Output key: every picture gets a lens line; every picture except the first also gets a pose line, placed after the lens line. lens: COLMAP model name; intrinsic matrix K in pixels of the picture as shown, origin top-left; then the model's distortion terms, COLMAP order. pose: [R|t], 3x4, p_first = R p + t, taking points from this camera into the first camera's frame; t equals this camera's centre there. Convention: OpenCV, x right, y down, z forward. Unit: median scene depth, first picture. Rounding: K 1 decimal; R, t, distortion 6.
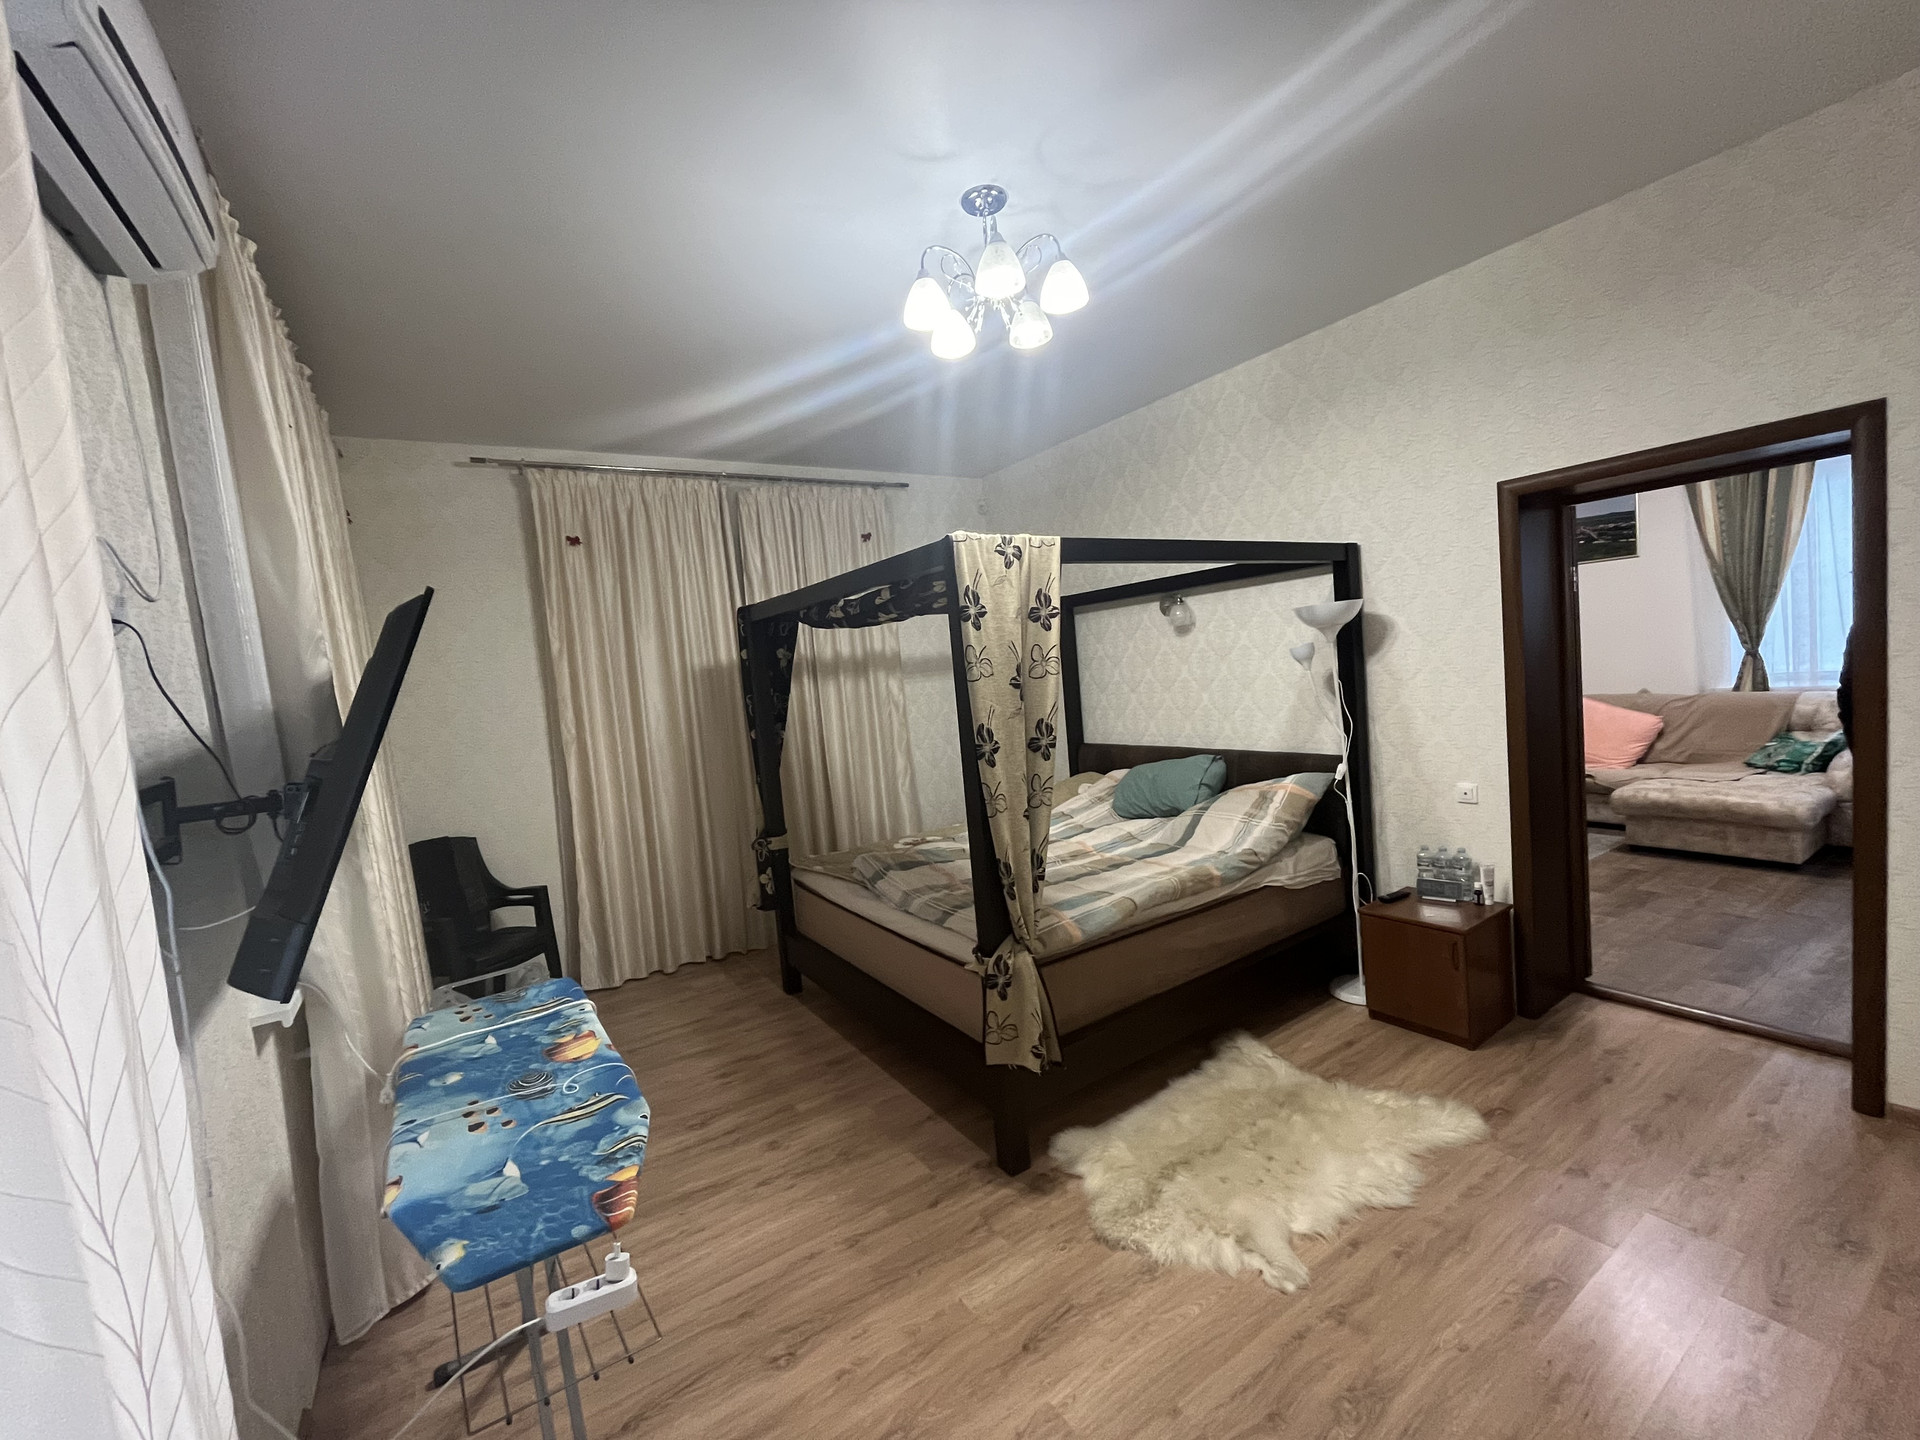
lens RADIAL K [[777.2, 0, 953.3], [0, 777.2, 722.6], [0, 0, 1]] dist [-0.004816, -0.000346]
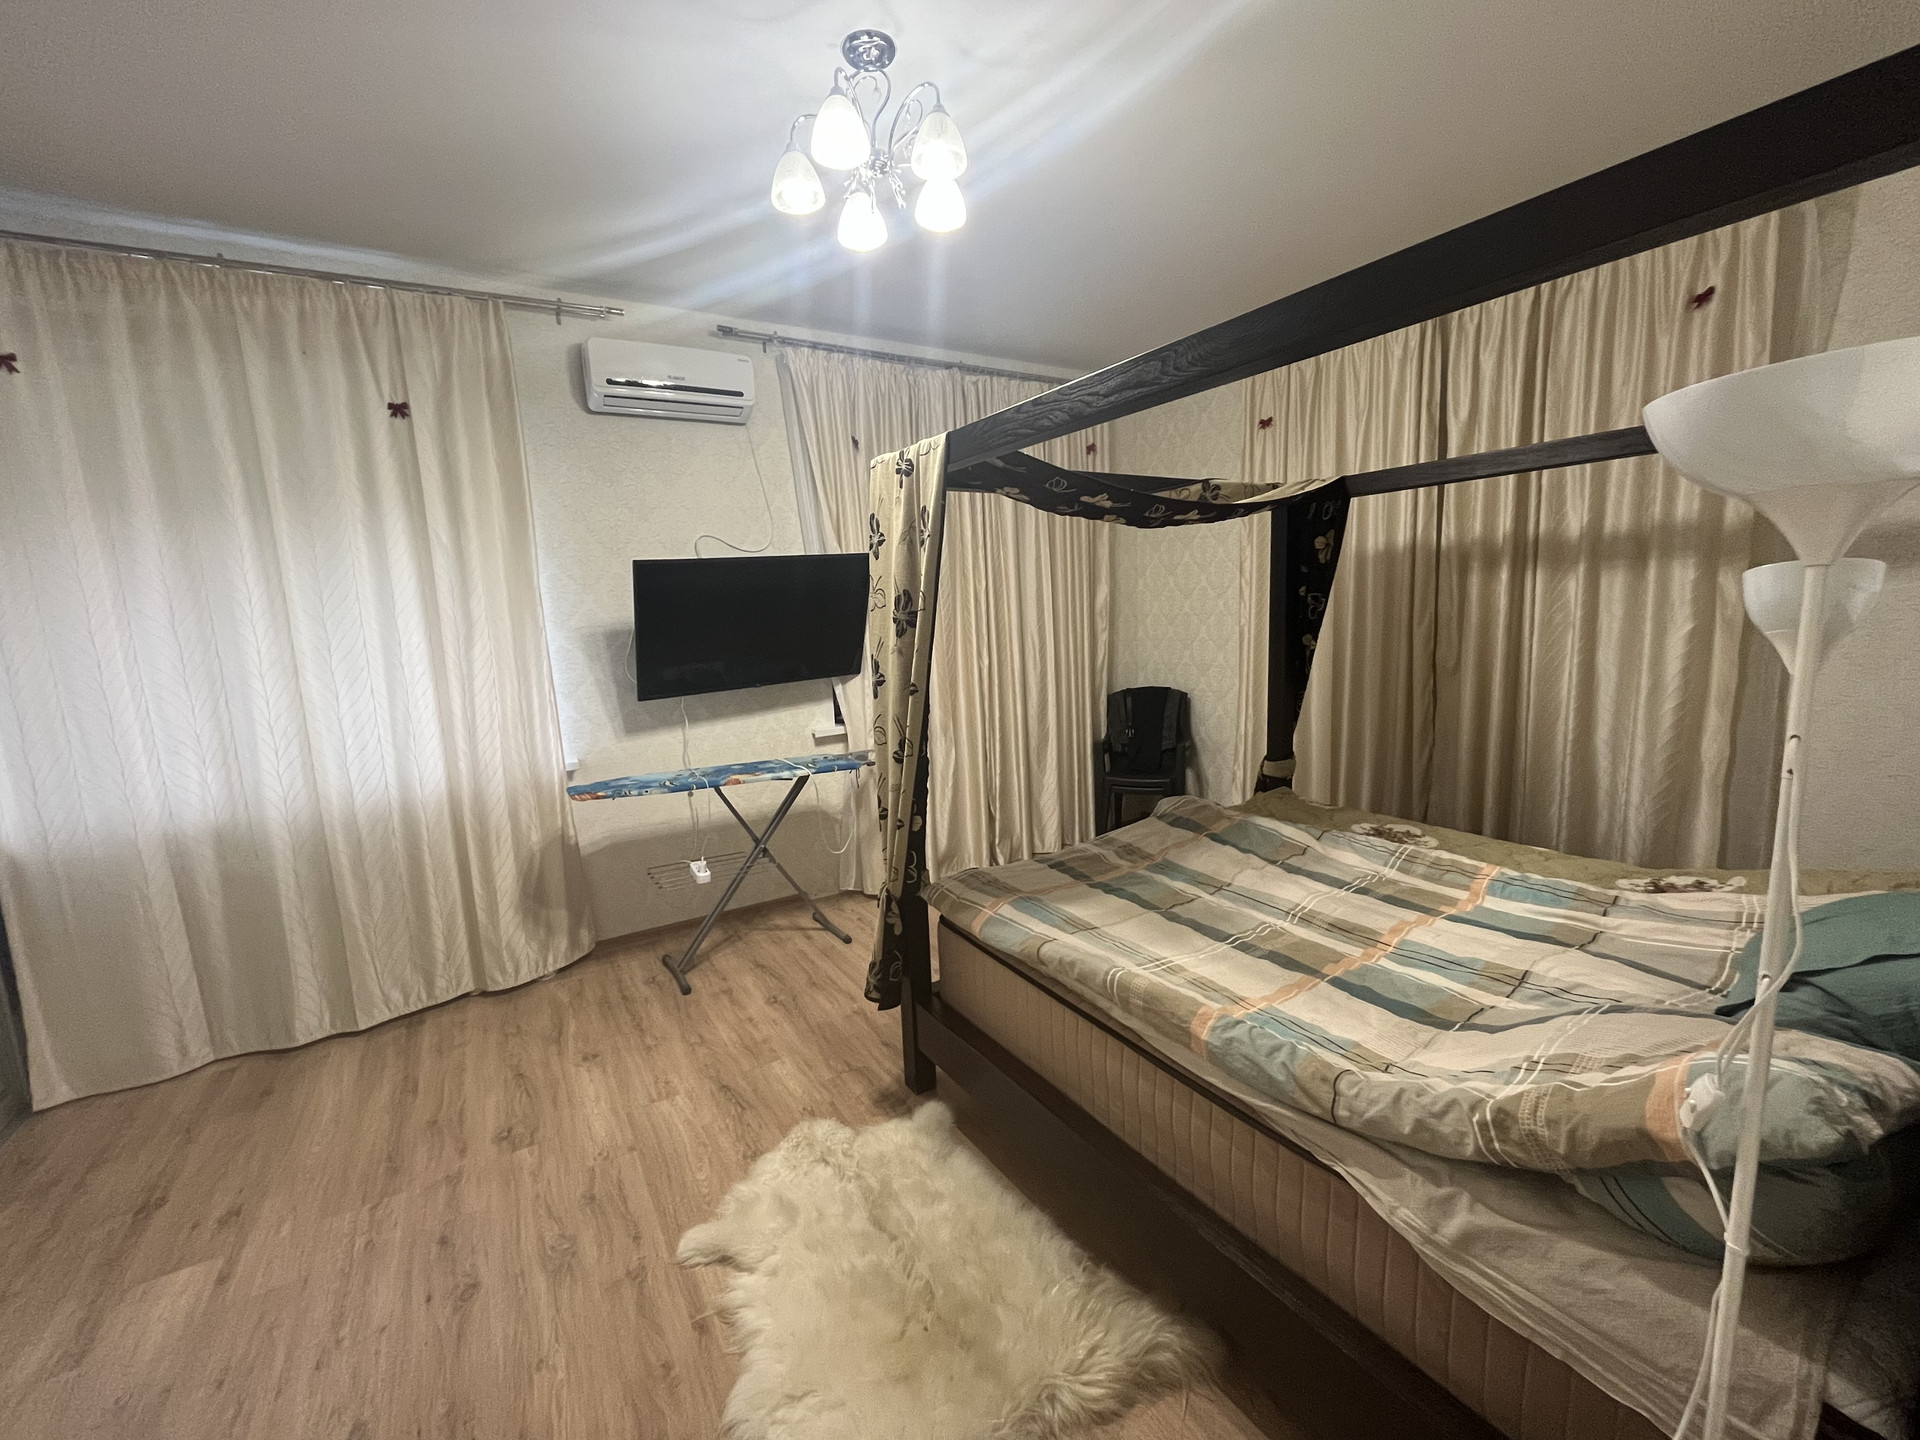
lens RADIAL K [[777.2, 0, 953.3], [0, 777.2, 722.6], [0, 0, 1]] dist [-0.004816, -0.000346]
pose [[-0.012385, 0.237389, -0.971336, 0.796233], [-0.027993, 0.970947, 0.237651, -0.118948], [0.999531, 0.030134, -0.005380, 0.850162]]
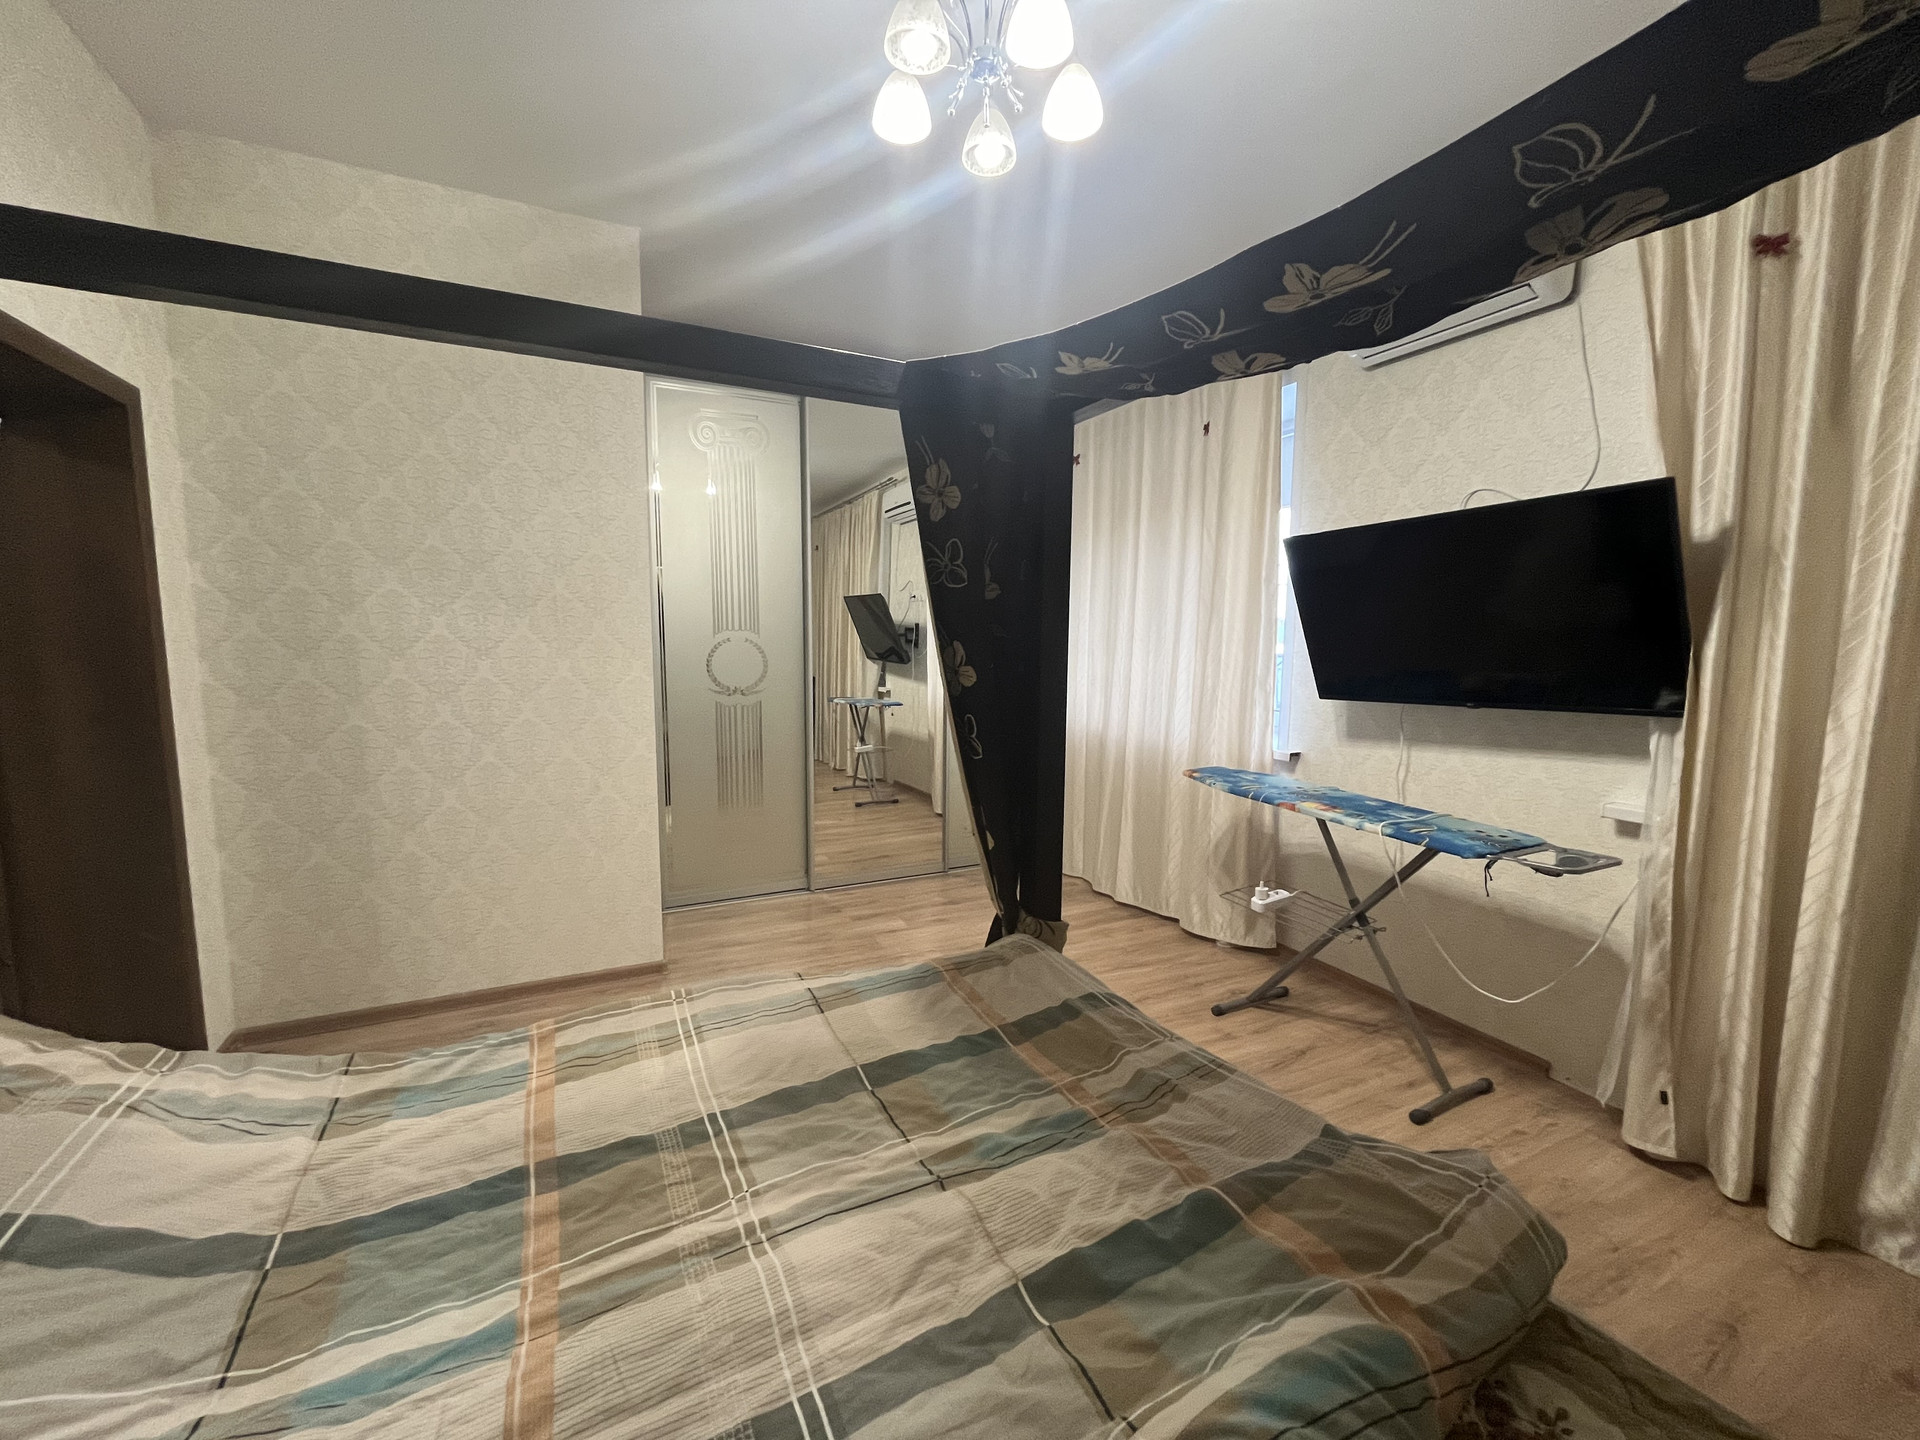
lens RADIAL K [[777.2, 0, 953.3], [0, 777.2, 722.6], [0, 0, 1]] dist [-0.004816, -0.000346]
pose [[-0.990292, 0.067882, 0.121303, 0.024955], [0.088153, 0.981415, 0.170452, -0.044781], [-0.107478, 0.179491, -0.977871, 1.417530]]
